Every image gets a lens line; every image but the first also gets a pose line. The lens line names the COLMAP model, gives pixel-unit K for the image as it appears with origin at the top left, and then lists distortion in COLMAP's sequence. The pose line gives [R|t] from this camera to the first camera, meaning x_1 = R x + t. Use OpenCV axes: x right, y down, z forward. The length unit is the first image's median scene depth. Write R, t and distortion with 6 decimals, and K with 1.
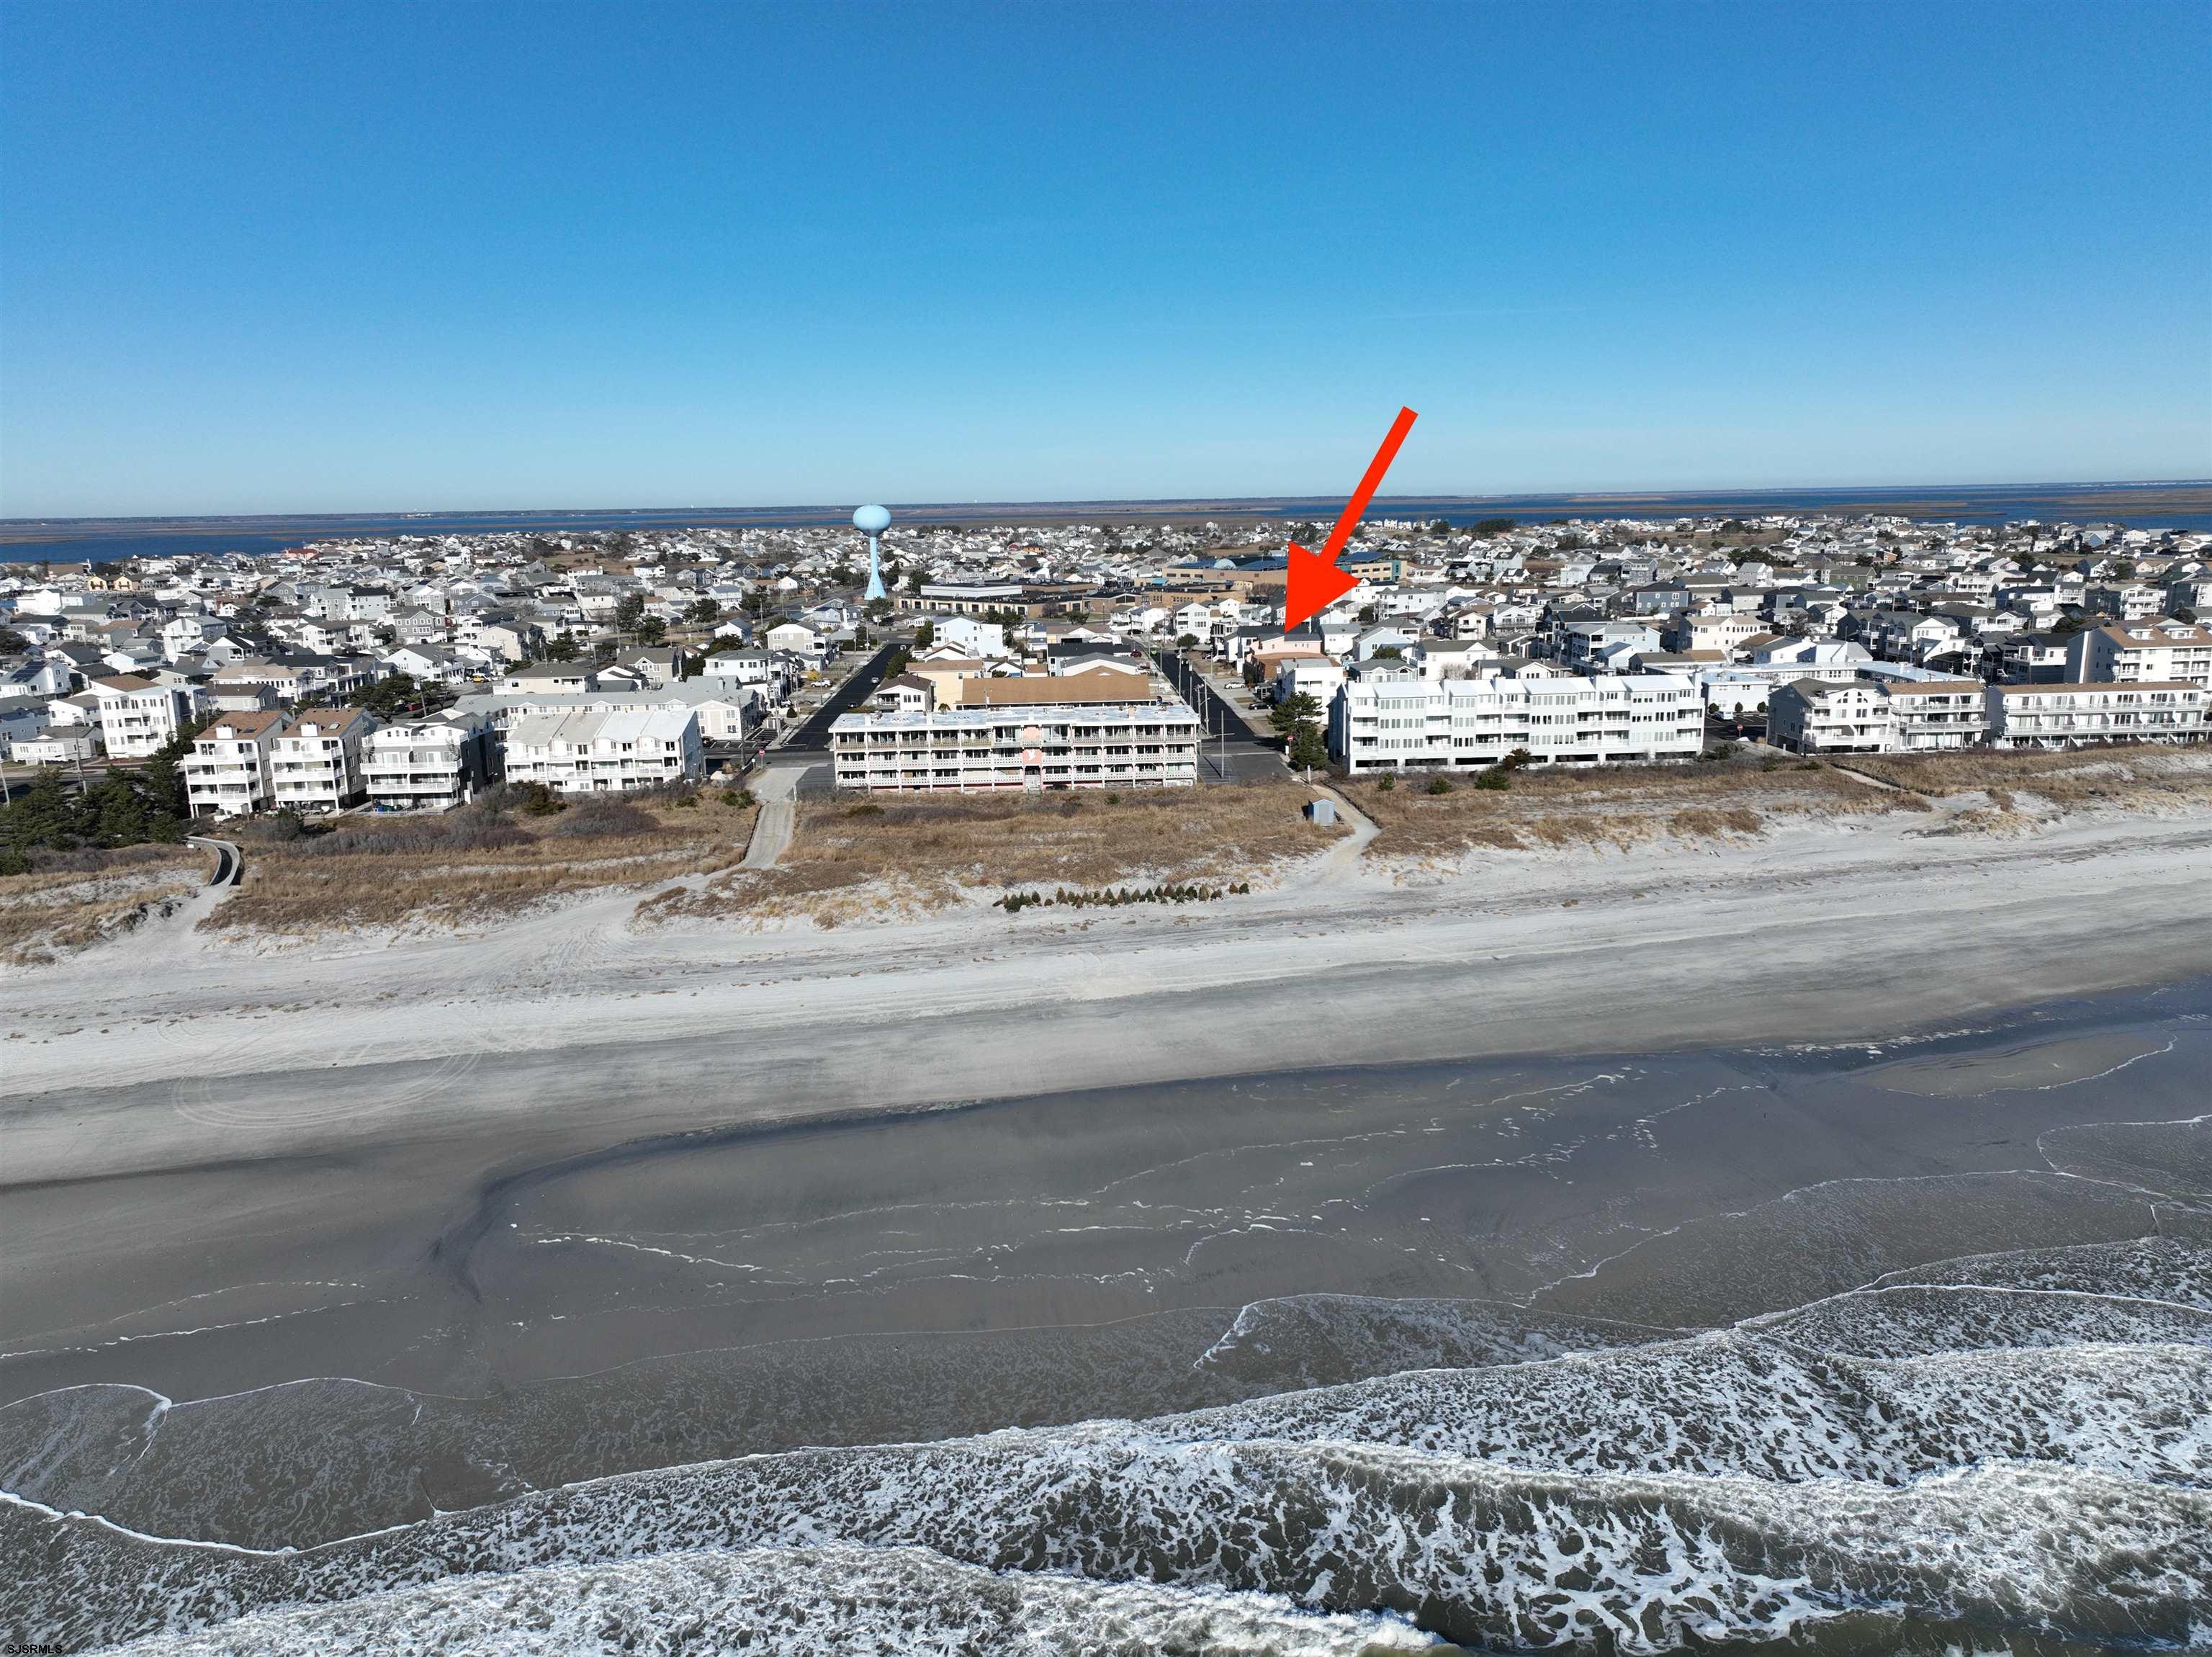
lens RADIAL K [[1554.6, 0, 1112.5], [0, 1554.6, 828.6], [0, 0, 1]] dist [0.005114, 0.008507]
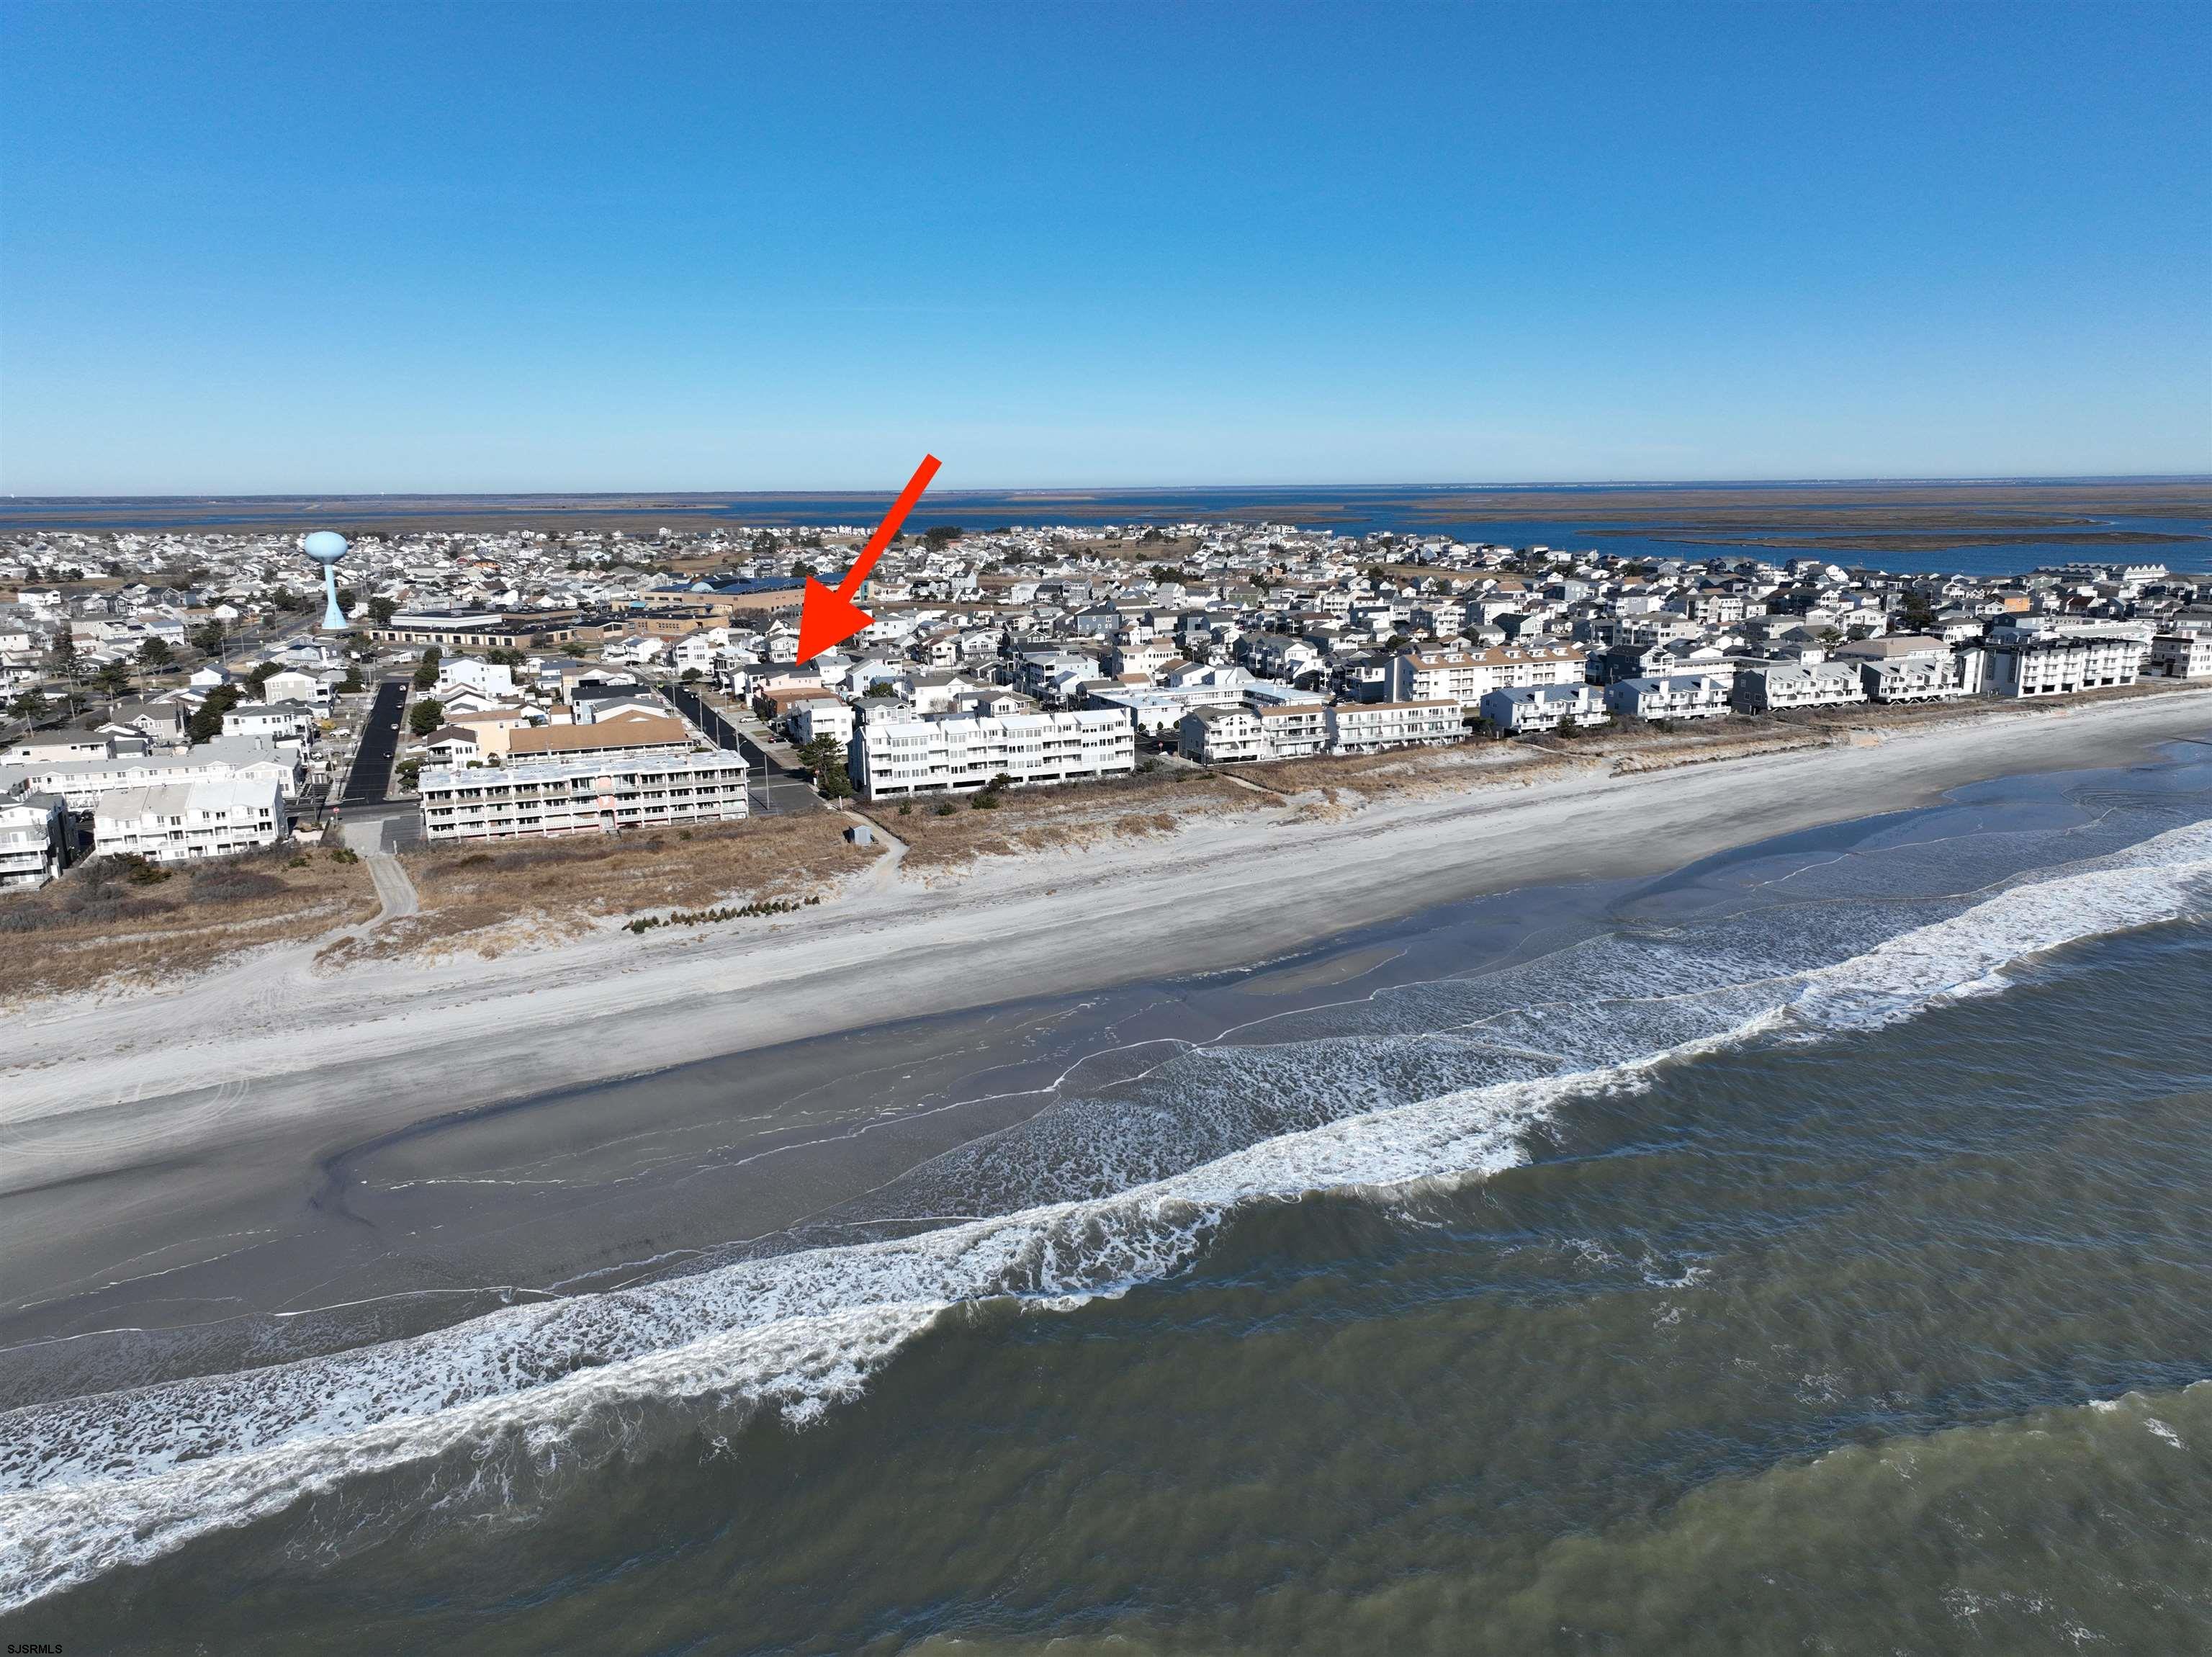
lens RADIAL K [[1554.6, 0, 1112.5], [0, 1554.6, 828.6], [0, 0, 1]] dist [0.005114, 0.008507]
pose [[0.940812, -0.065097, 0.332620, -0.084058], [0.063744, 0.997854, 0.014992, -0.019328], [-0.332882, 0.007098, 0.942942, -0.246464]]
